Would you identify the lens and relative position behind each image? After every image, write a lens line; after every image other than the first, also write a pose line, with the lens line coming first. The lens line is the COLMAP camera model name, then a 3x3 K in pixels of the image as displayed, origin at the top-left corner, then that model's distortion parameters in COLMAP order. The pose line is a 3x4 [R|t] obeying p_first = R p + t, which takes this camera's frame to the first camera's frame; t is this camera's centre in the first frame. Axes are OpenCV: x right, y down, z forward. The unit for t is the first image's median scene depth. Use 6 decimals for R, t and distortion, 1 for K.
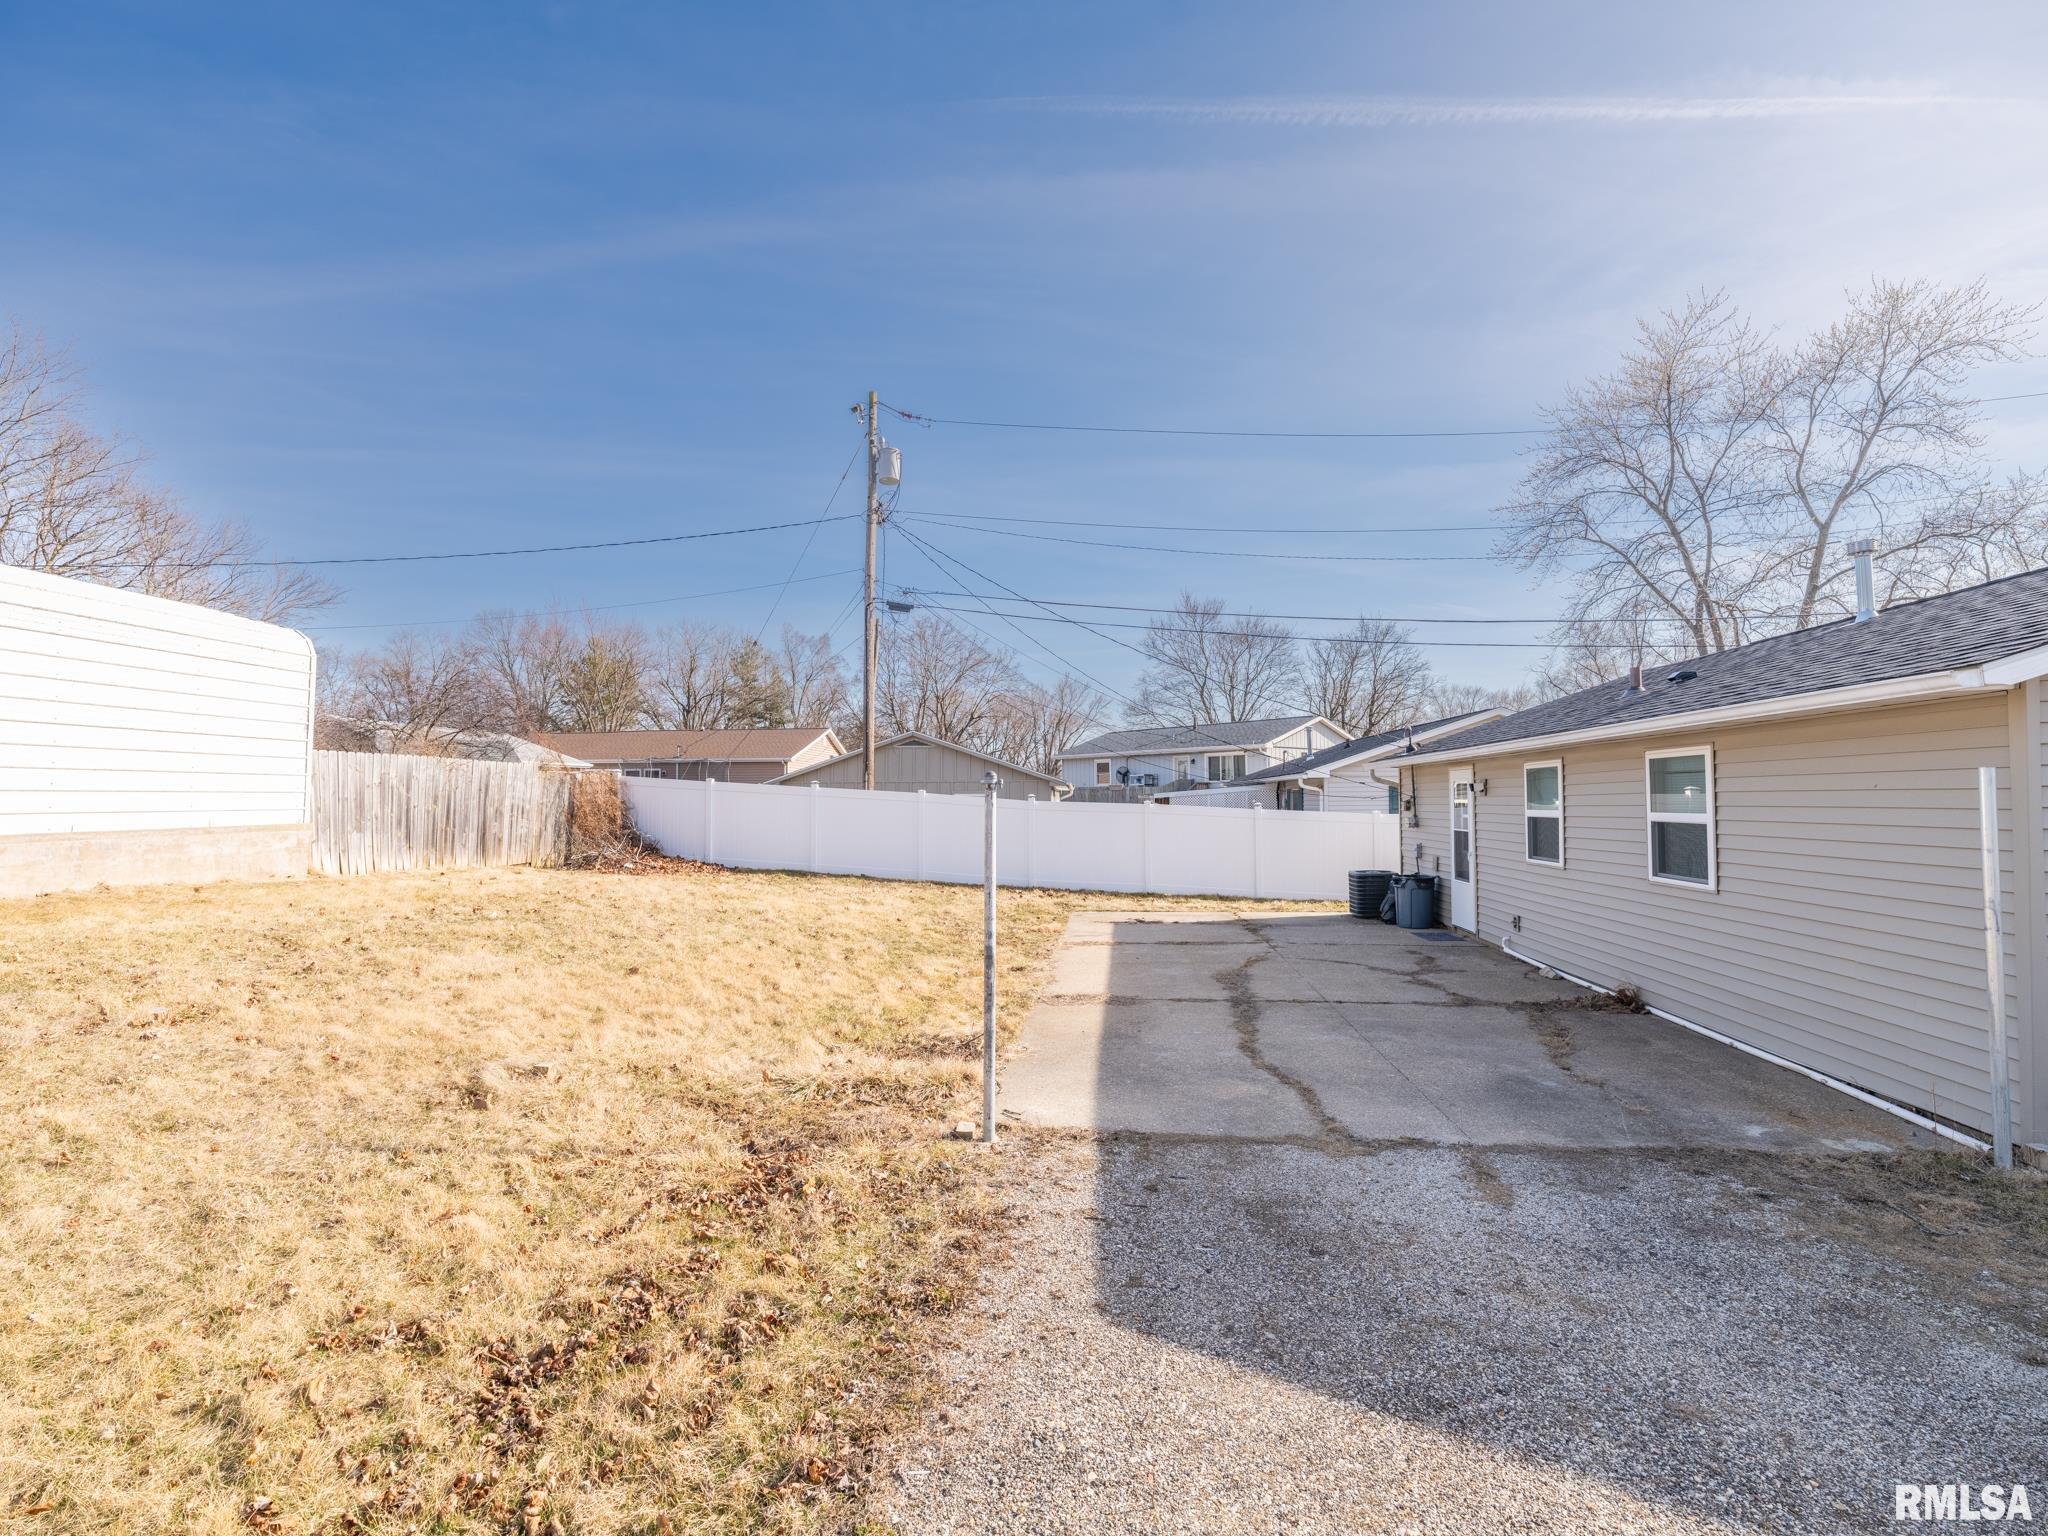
lens RADIAL K [[957.8, 0, 1010.6], [0, 957.8, 776.5], [0, 0, 1]] dist [-0.005986, 0.002701]
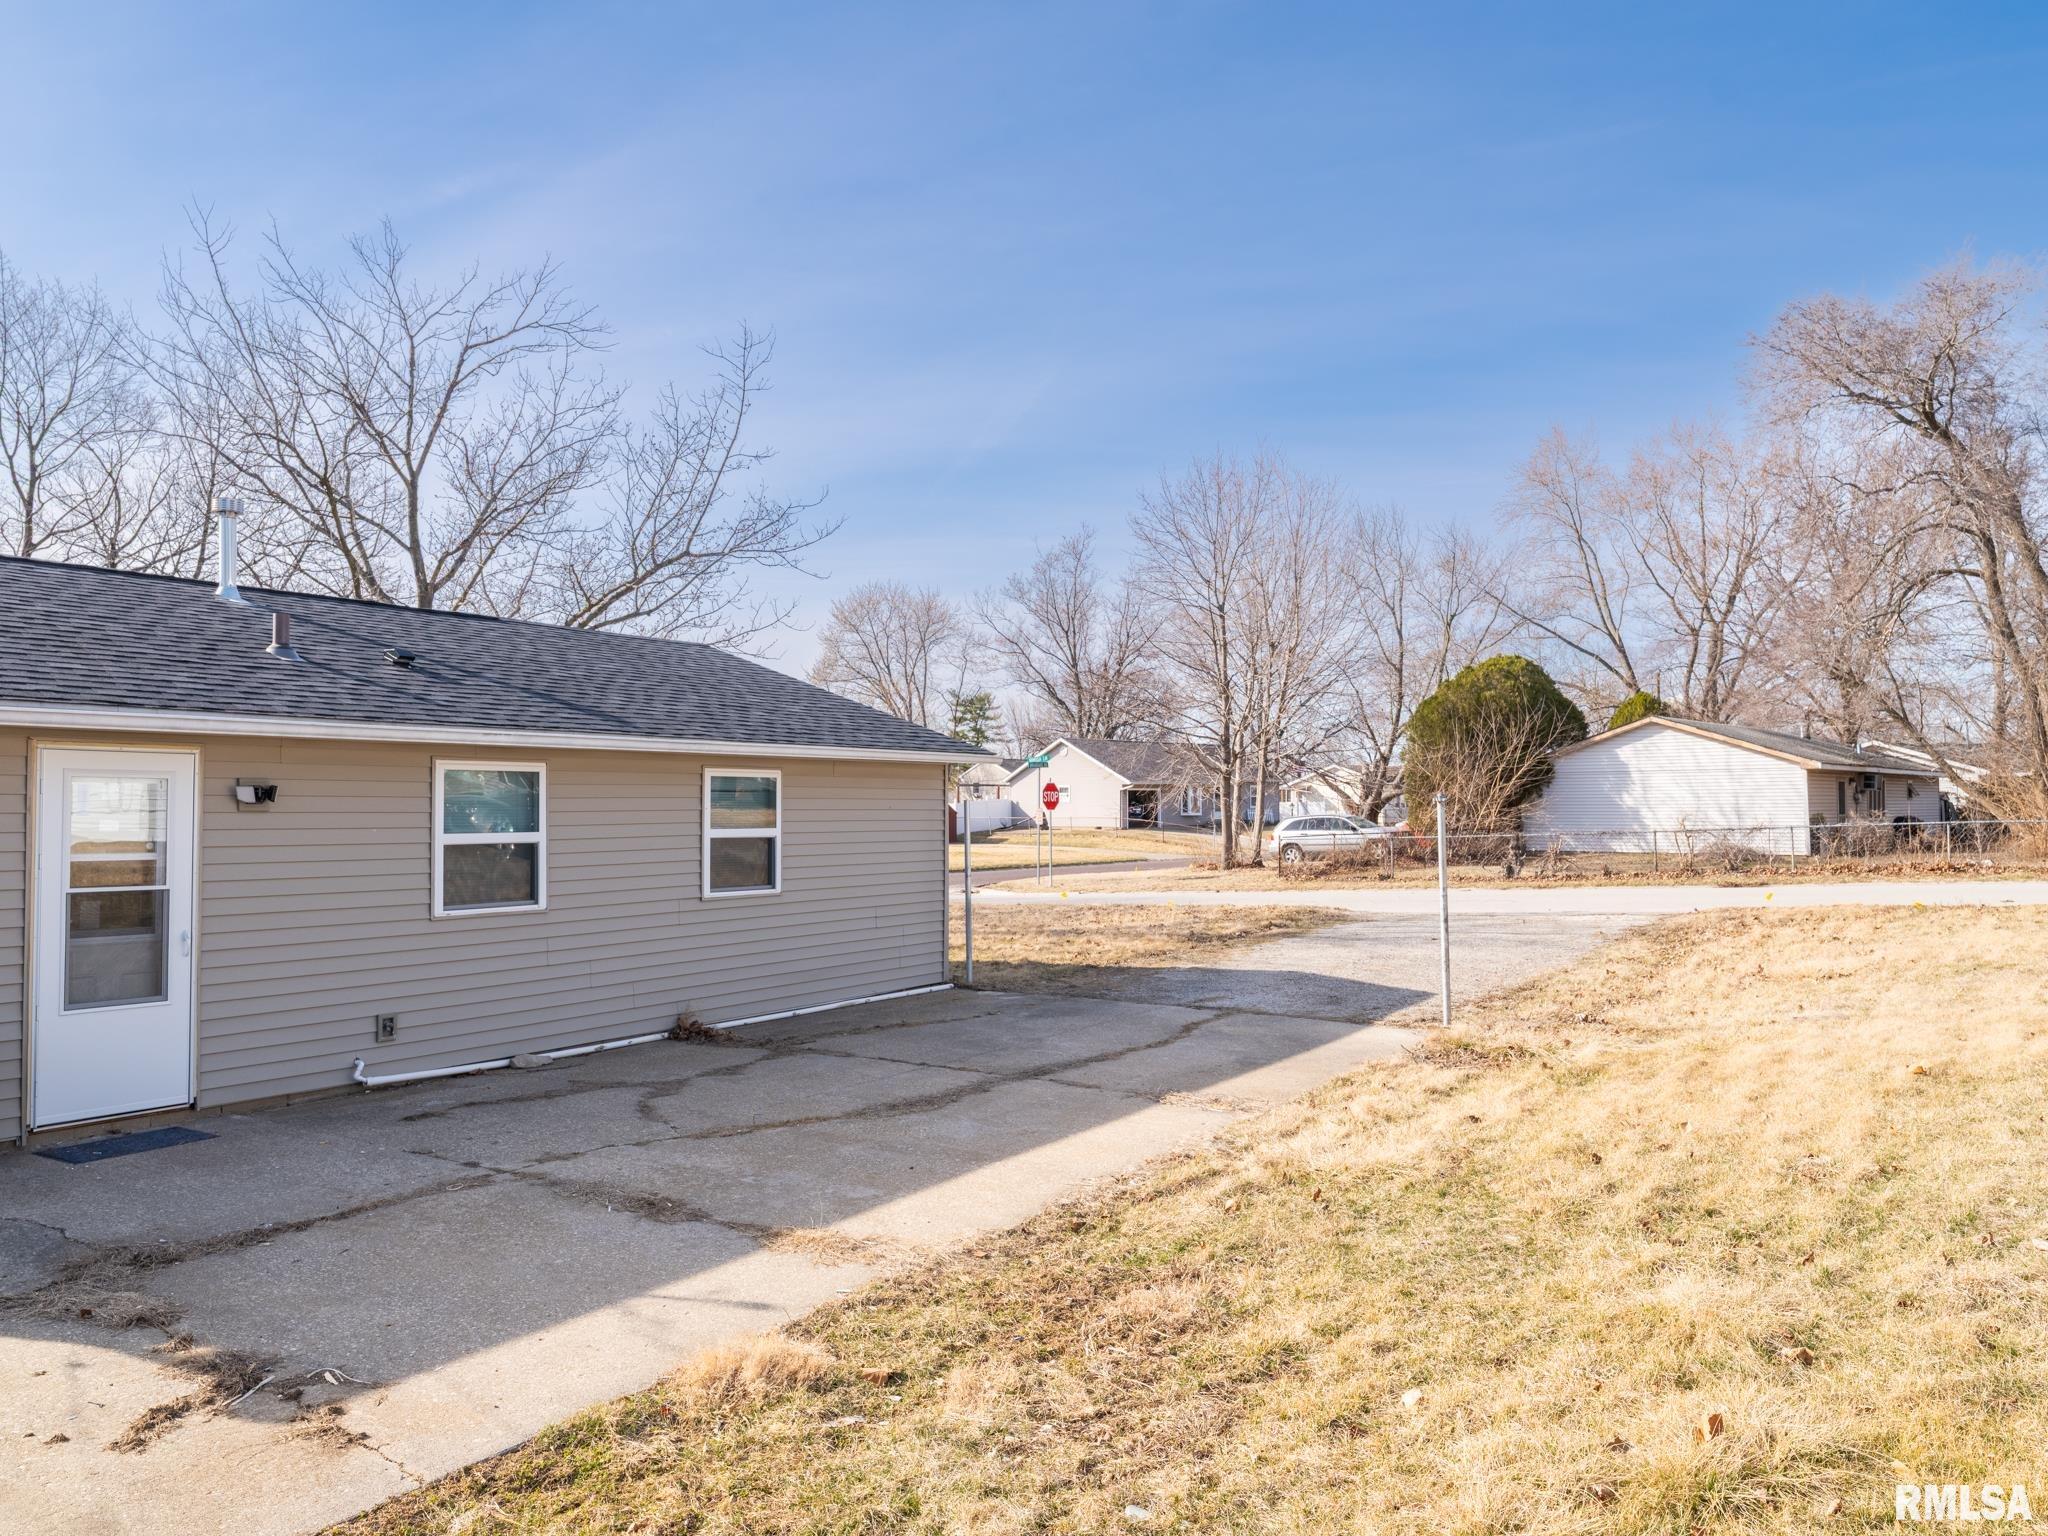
lens RADIAL K [[1446.6, 0, 1027.9], [0, 1446.6, 762.3], [0, 0, 1]] dist [0.013489, -0.017223]
pose [[-0.893223, 0.022565, 0.449047, -0.174410], [-0.004276, 0.998268, -0.058669, 0.029907], [-0.449594, -0.054325, -0.891580, 1.217707]]
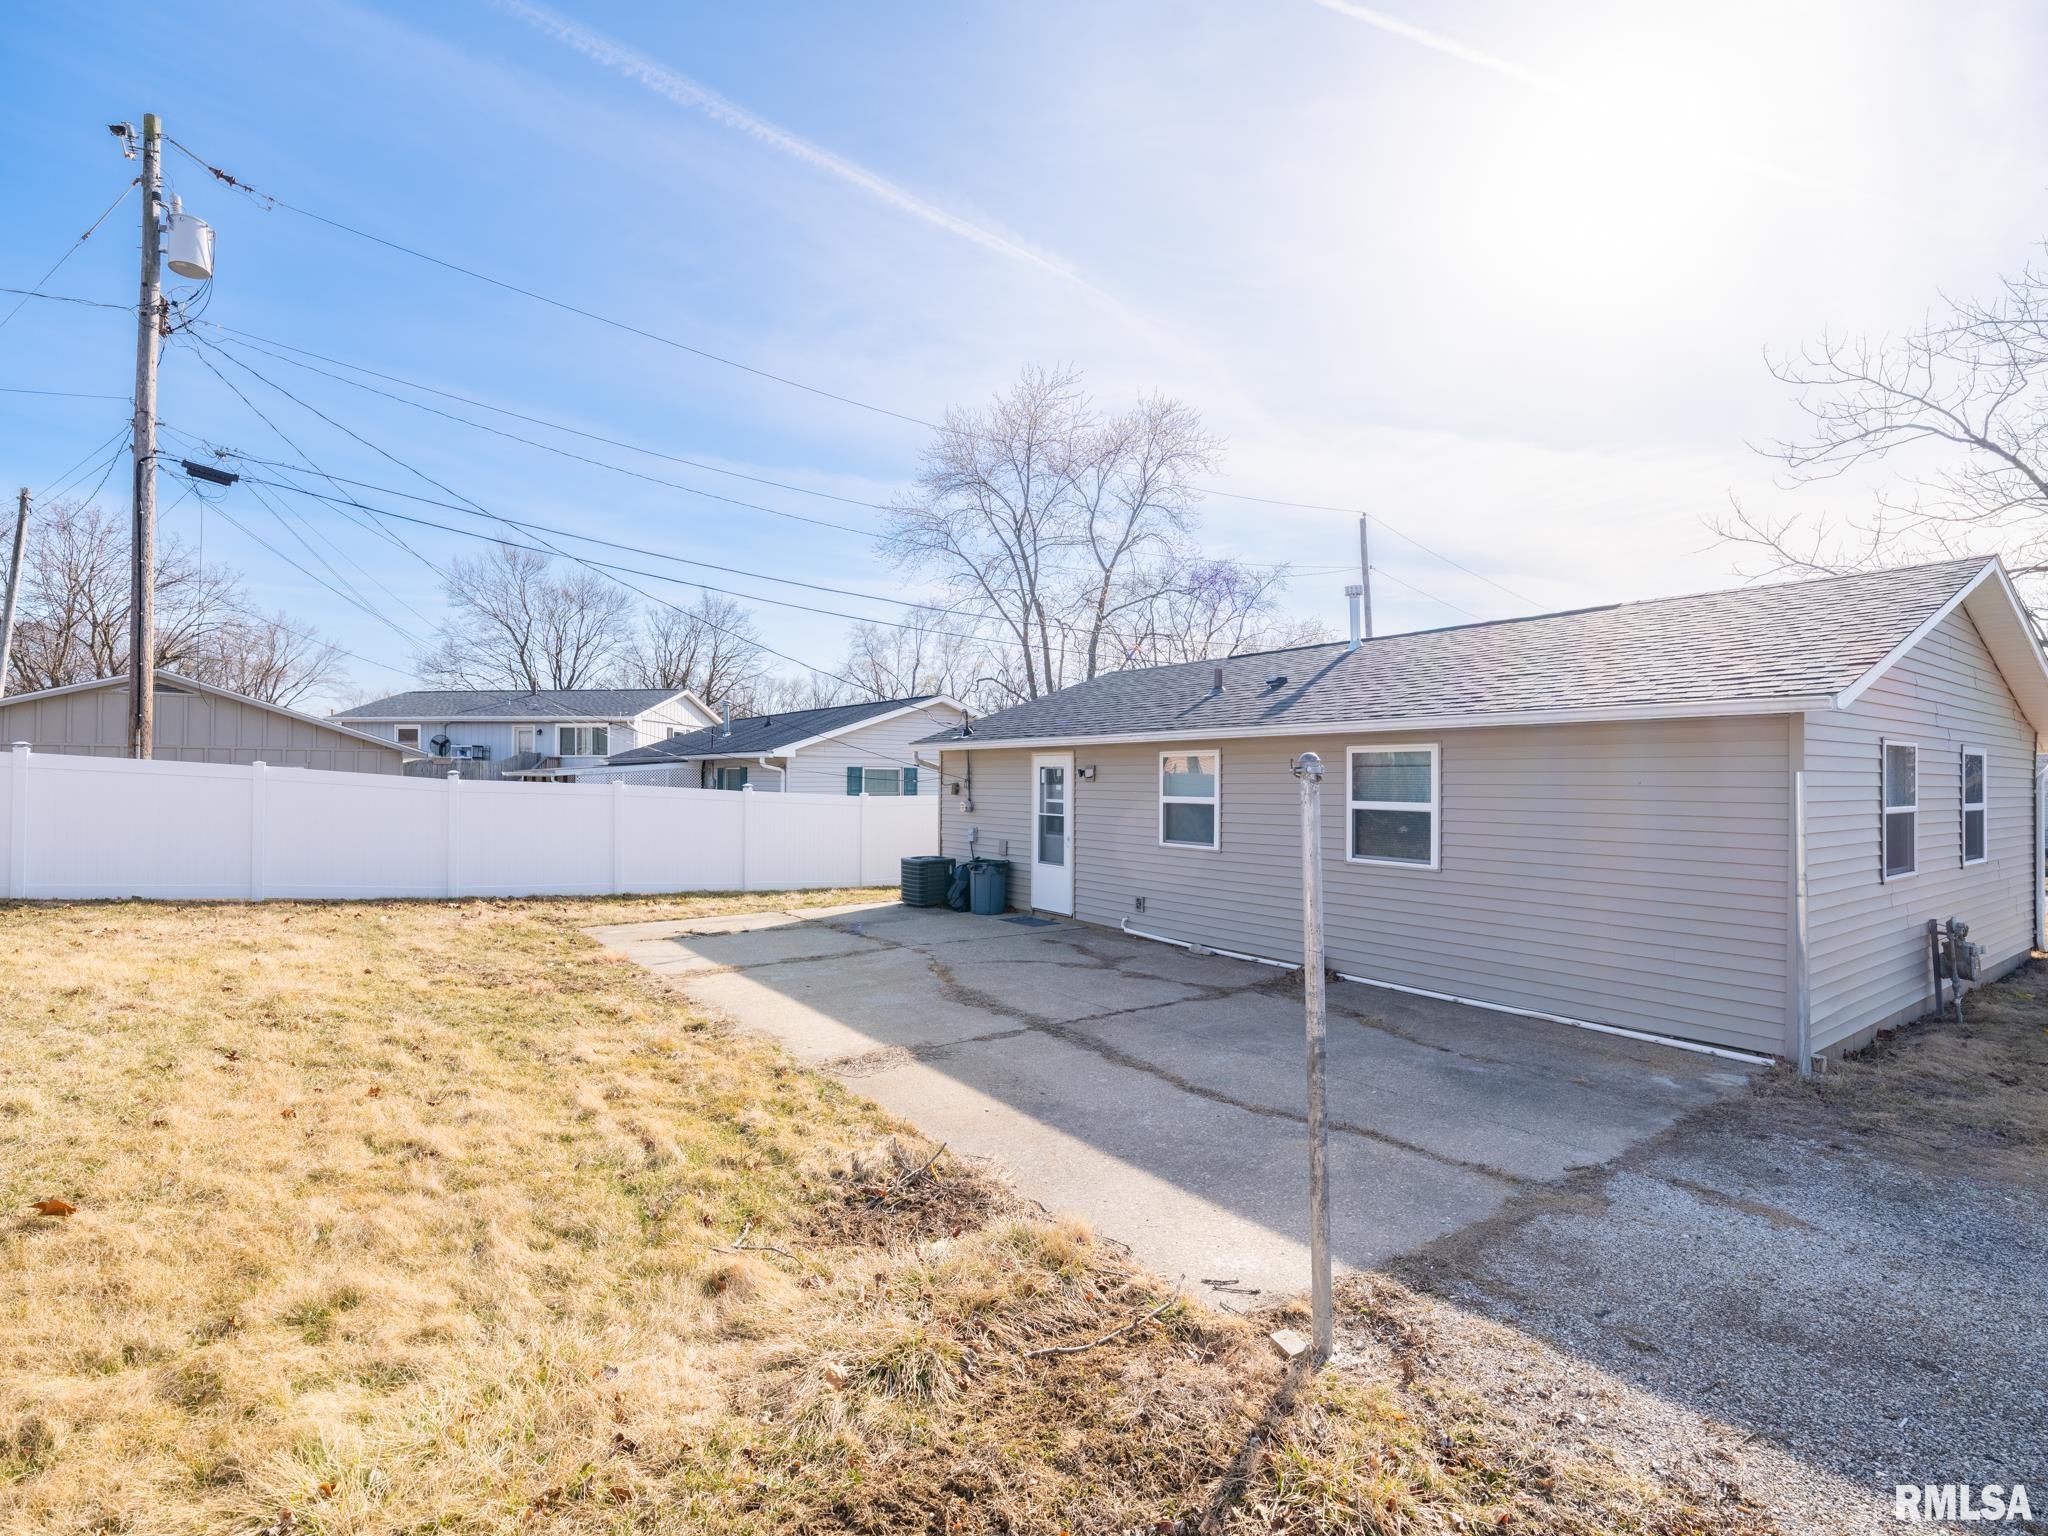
lens RADIAL K [[957.8, 0, 1009.1], [0, 957.8, 763.6], [0, 0, 1]] dist [-0.005986, 0.002701]
pose [[0.741483, 0.020656, 0.670654, -0.208217], [-0.027346, 0.999626, -0.000554, 0.003316], [-0.670414, -0.017929, 0.741770, 0.241682]]
